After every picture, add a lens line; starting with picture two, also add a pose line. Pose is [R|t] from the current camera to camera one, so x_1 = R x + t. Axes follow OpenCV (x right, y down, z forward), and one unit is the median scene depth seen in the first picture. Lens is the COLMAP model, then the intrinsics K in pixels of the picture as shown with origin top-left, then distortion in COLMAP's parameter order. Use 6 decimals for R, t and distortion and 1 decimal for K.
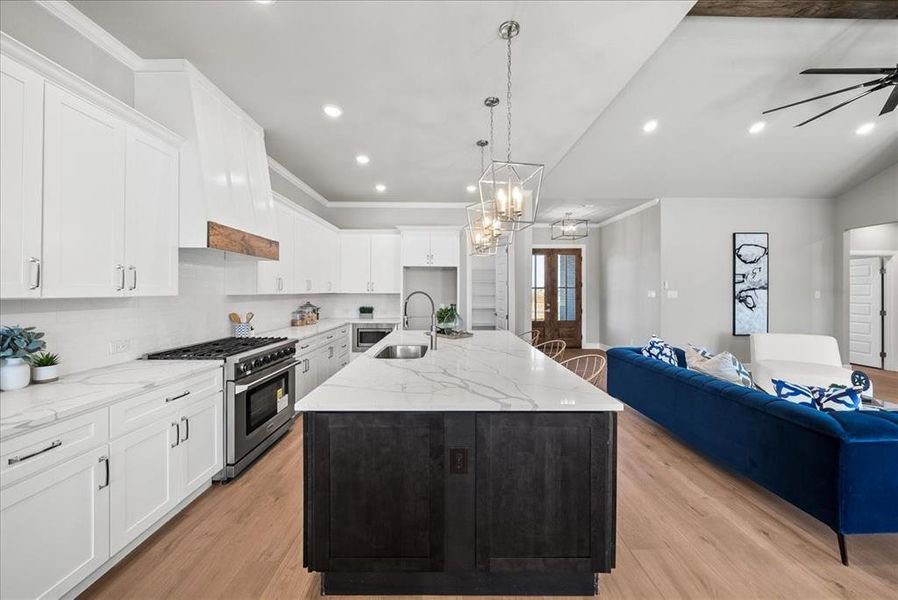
lens RADIAL K [[309.2, 0, 447.7], [0, 309.2, 292.1], [0, 0, 1]] dist [-0.007379, -0.000005]
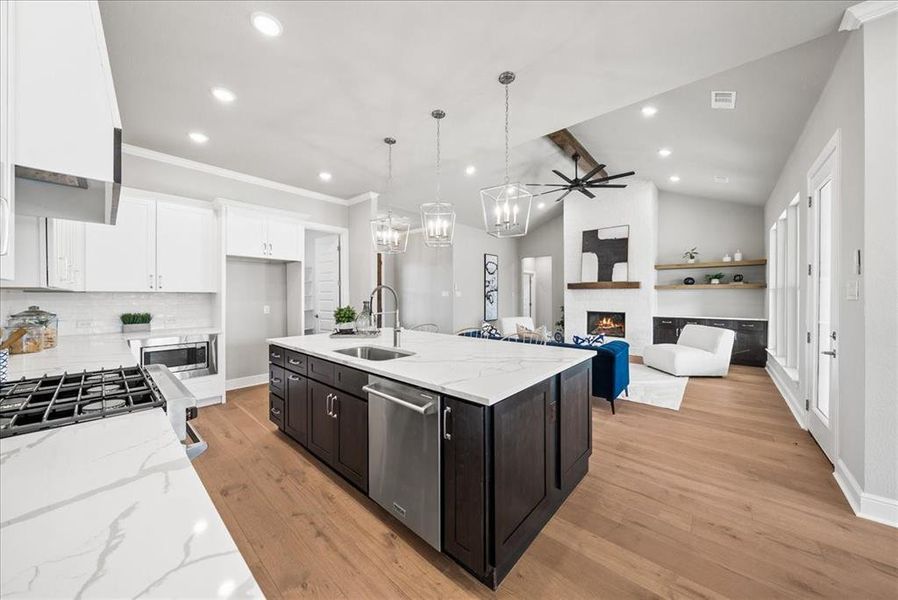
lens RADIAL K [[309.2, 0, 447.8], [0, 309.2, 295.8], [0, 0, 1]] dist [-0.007379, -0.000005]
pose [[0.665634, -0.002216, 0.746275, -0.391749], [0.002562, 0.999996, 0.000684, 0.016561], [-0.746274, 0.001457, 0.665638, 0.146171]]
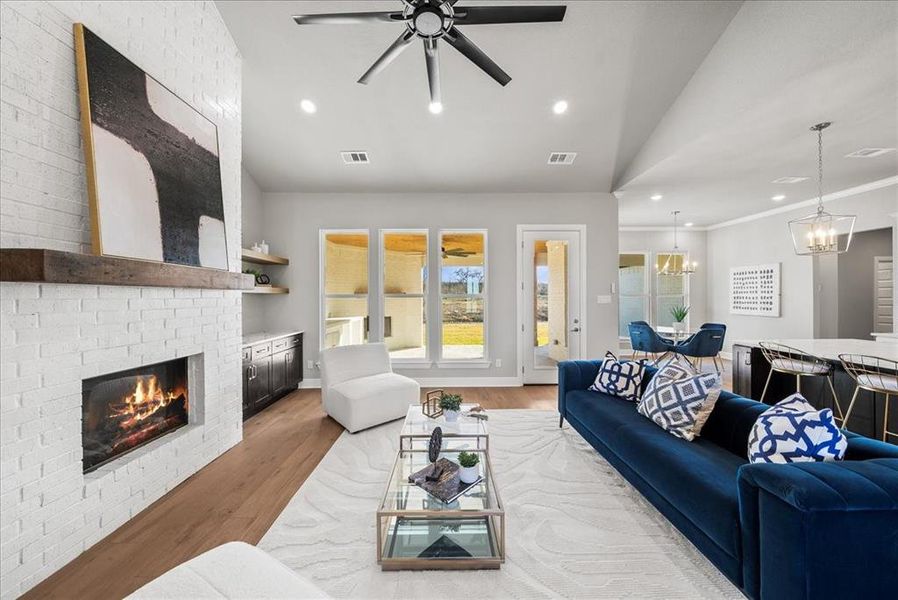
lens RADIAL K [[309.2, 0, 450.5], [0, 309.2, 298.2], [0, 0, 1]] dist [-0.007379, -0.000005]
pose [[-0.999932, 0.002438, -0.011363, 0.890830], [0.002378, 0.999983, 0.005348, -0.000512], [0.011376, 0.005321, -0.999921, 1.082699]]
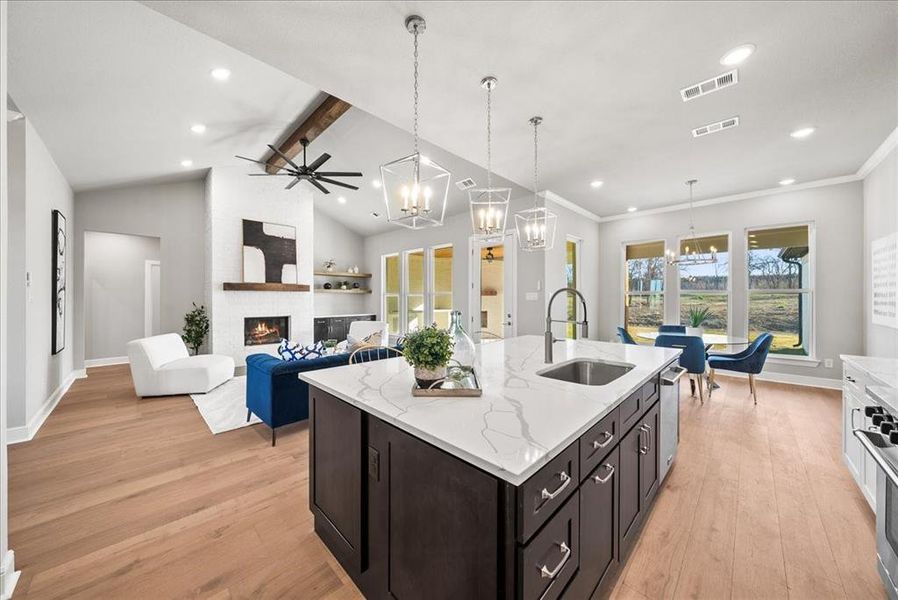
lens RADIAL K [[309.2, 0, 448.5], [0, 309.2, 298.6], [0, 0, 1]] dist [-0.007379, -0.000005]
pose [[-0.711213, -0.003151, 0.702969, -0.248274], [0.001864, 0.999978, 0.006368, 0.011182], [-0.702974, 0.005840, -0.711192, 1.033758]]
